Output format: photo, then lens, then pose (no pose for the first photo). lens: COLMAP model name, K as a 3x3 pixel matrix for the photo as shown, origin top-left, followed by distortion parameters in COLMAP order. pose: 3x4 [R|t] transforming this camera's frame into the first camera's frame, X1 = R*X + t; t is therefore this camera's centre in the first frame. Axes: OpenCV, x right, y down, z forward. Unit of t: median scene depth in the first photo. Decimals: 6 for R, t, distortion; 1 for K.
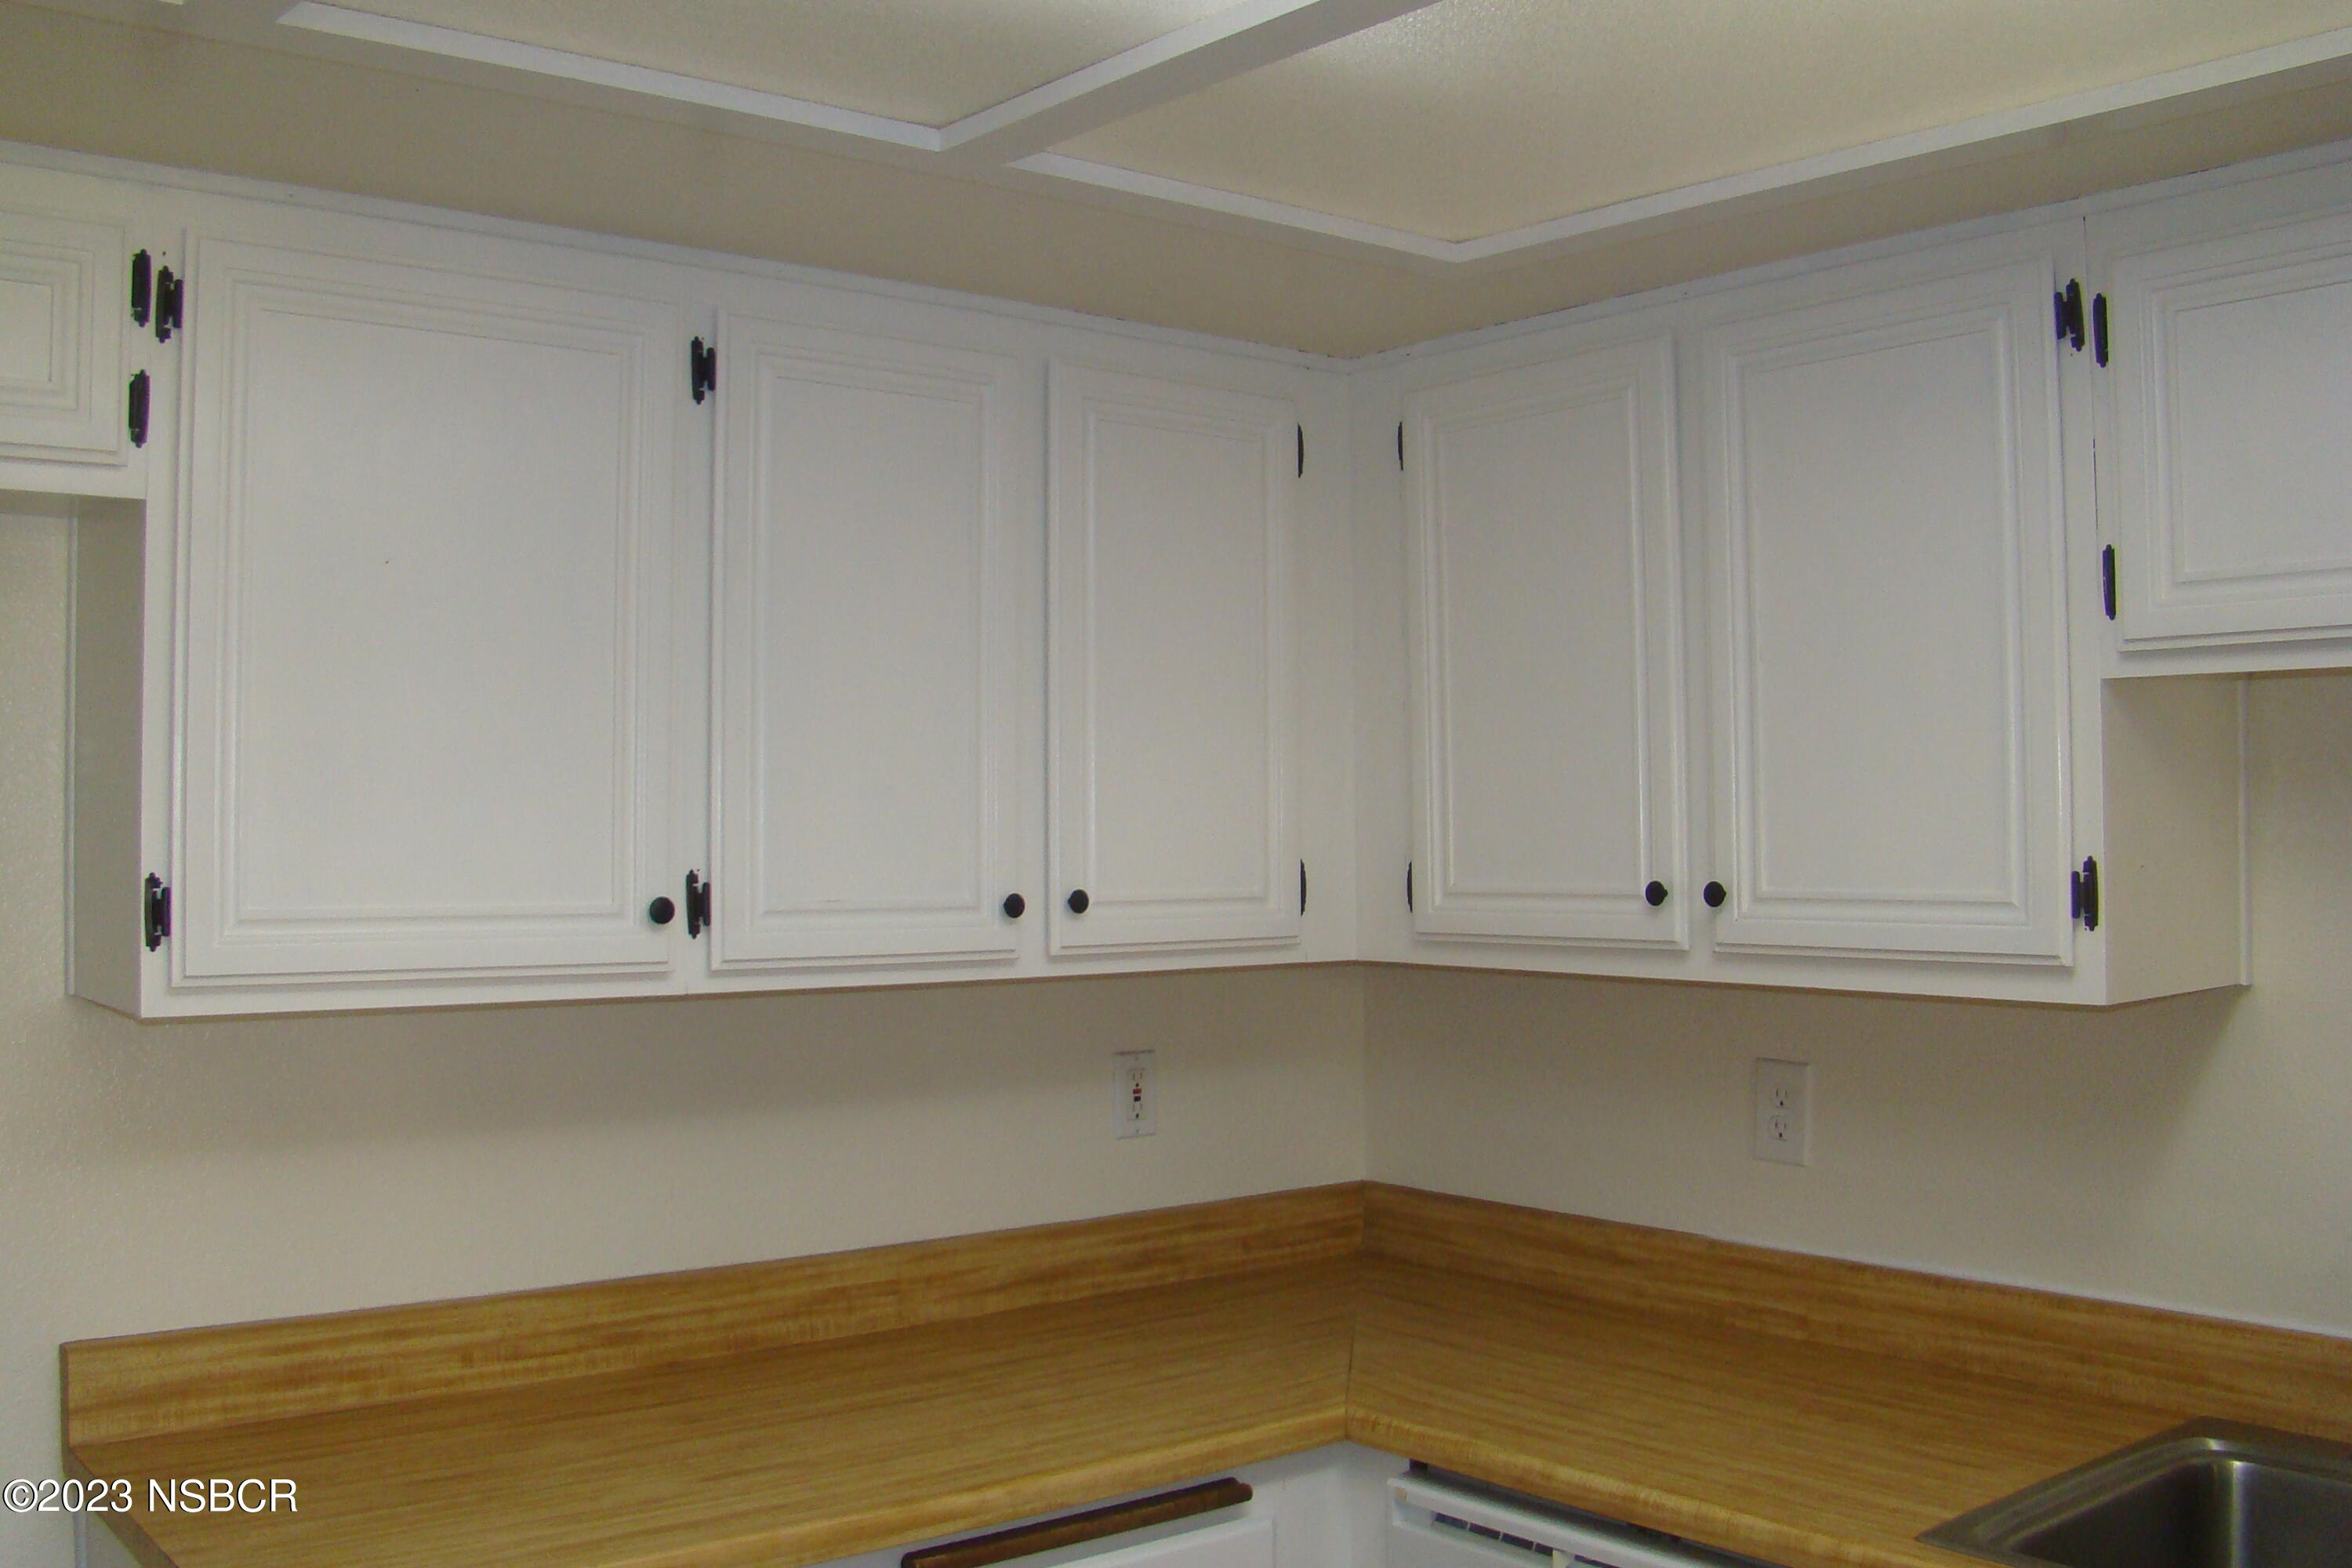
lens RADIAL K [[2236.9, 0, 1132.0], [0, 2236.9, 788.0], [0, 0, 1]] dist [-0.173550, 0.125788]
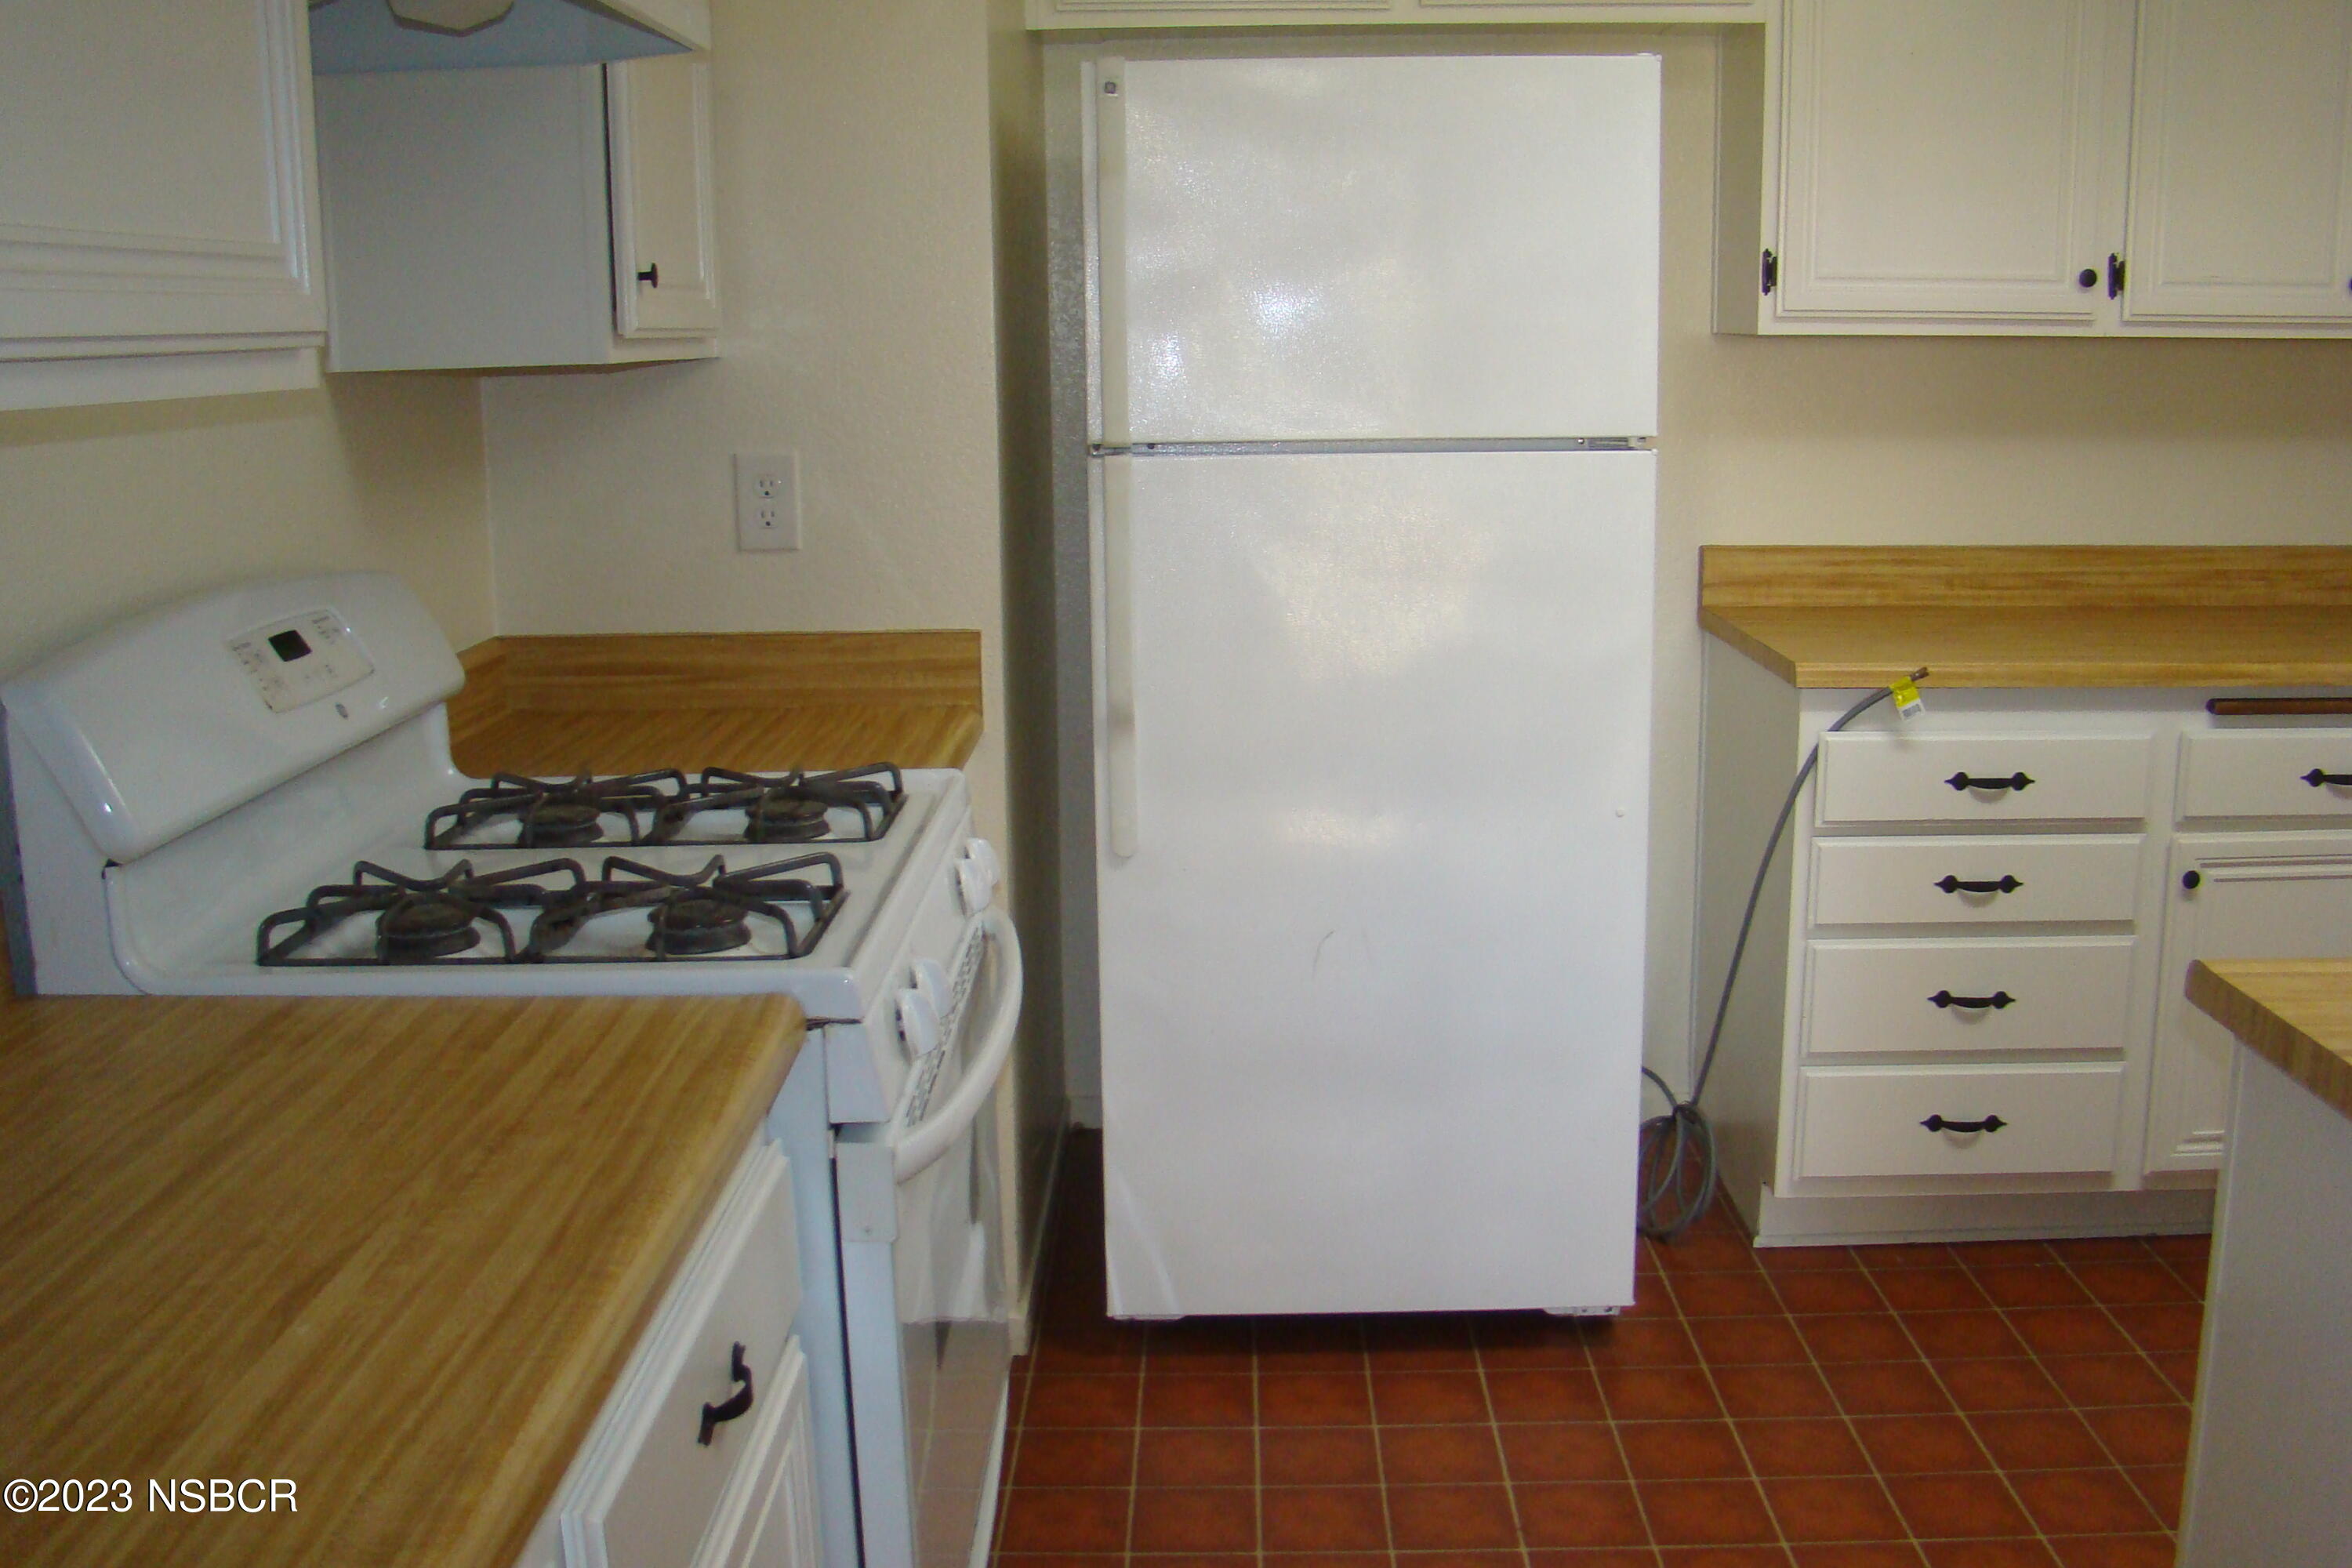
lens RADIAL K [[2236.9, 0, 1132.0], [0, 2236.9, 788.0], [0, 0, 1]] dist [-0.173550, 0.125788]
pose [[0.771181, 0.122933, -0.624634, 0.237692], [0.022711, 0.975241, 0.219975, 0.053387], [0.636211, -0.183827, 0.749295, -0.562748]]
